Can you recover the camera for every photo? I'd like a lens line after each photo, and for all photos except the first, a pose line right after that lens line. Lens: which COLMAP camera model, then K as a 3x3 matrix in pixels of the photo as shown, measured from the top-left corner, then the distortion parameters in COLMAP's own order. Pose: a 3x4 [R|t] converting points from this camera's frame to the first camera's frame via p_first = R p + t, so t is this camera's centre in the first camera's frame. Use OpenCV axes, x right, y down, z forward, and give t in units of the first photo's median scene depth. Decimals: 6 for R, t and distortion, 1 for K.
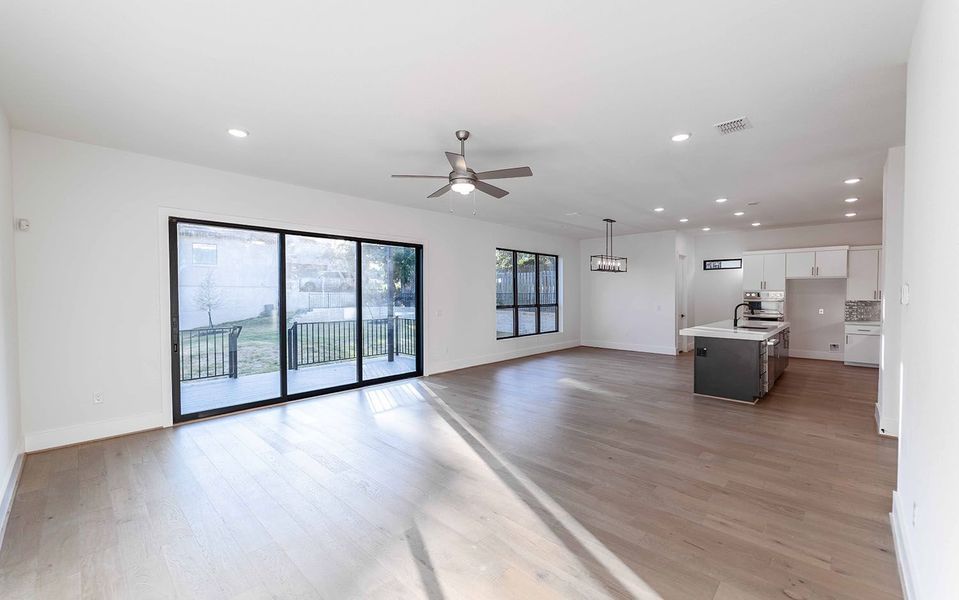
lens RADIAL K [[400.6, 0, 493.4], [0, 400.6, 305.1], [0, 0, 1]] dist [-0.000239, 0.000009]
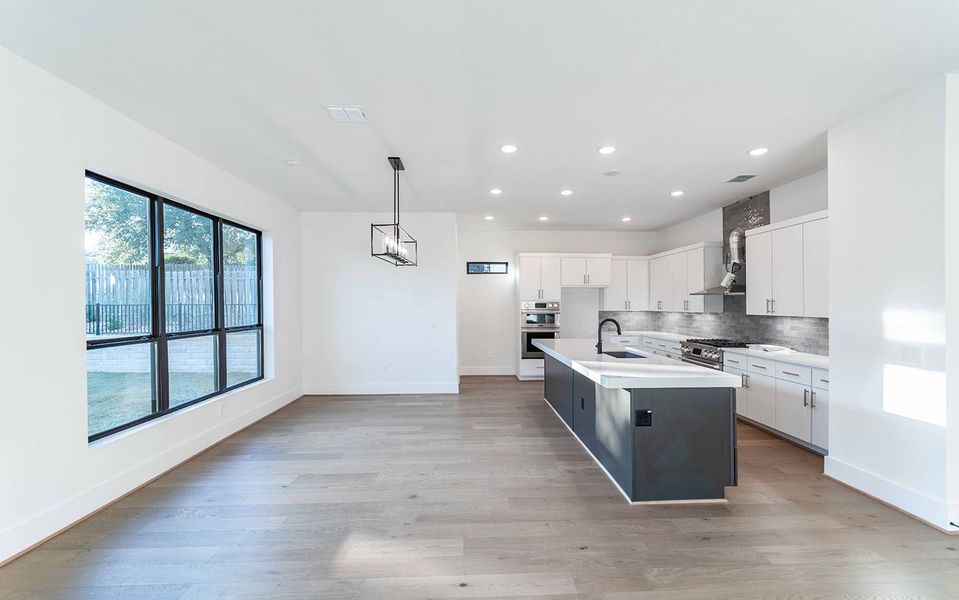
lens RADIAL K [[385.3, 0, 482.9], [0, 385.3, 303.8], [0, 0, 1]] dist [0.000850, 0.000096]
pose [[0.713879, -0.000911, 0.700268, 0.016635], [0.021755, 0.999545, -0.020878, -0.013682], [-0.699931, 0.030139, 0.713575, 0.479008]]
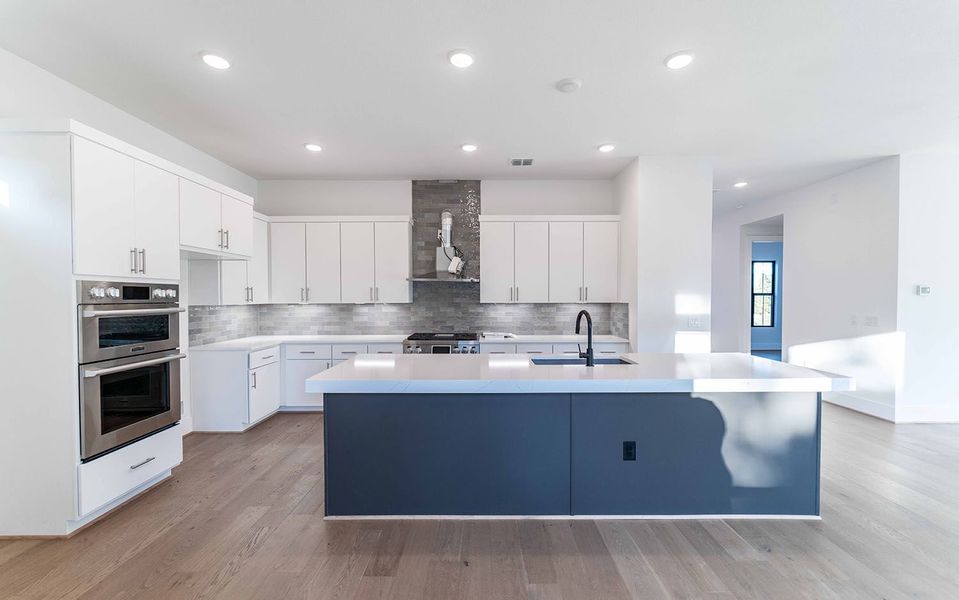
lens RADIAL K [[385.3, 0, 482.9], [0, 385.3, 303.8], [0, 0, 1]] dist [0.000850, 0.000096]
pose [[-0.668903, -0.013556, 0.743226, 0.227421], [0.024043, 0.998916, 0.039858, -0.020170], [-0.742961, 0.044531, -0.667852, 0.873459]]
